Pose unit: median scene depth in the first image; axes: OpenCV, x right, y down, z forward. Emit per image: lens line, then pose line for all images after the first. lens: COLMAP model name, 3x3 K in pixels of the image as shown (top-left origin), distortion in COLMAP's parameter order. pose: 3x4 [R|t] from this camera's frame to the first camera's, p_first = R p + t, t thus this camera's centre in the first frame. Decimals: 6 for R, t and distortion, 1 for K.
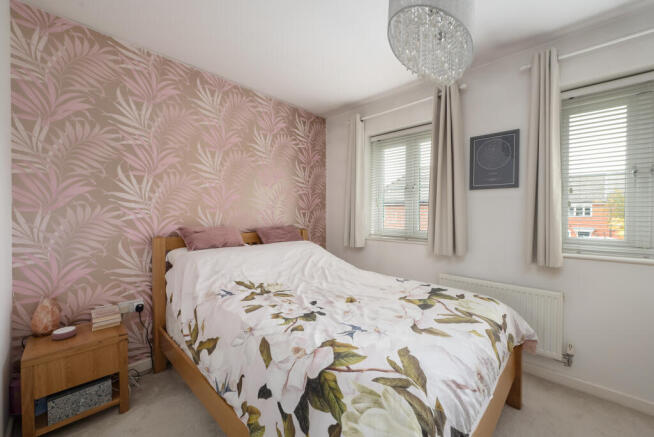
lens RADIAL K [[262.0, 0, 328.6], [0, 262.0, 212.0], [0, 0, 1]] dist [0.000529, -0.000028]
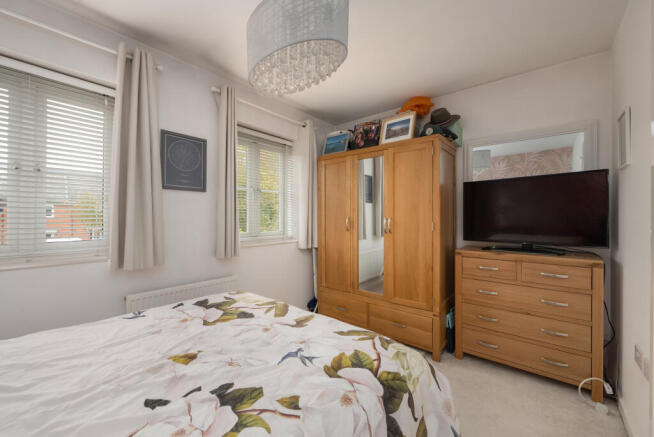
lens RADIAL K [[266.7, 0, 330.2], [0, 266.7, 216.5], [0, 0, 1]] dist [0.000995, 0.000129]
pose [[-0.076819, -0.004903, 0.997033, -0.617880], [-0.008706, 0.999953, 0.004247, -0.000959], [-0.997007, -0.008354, -0.076859, 0.782849]]
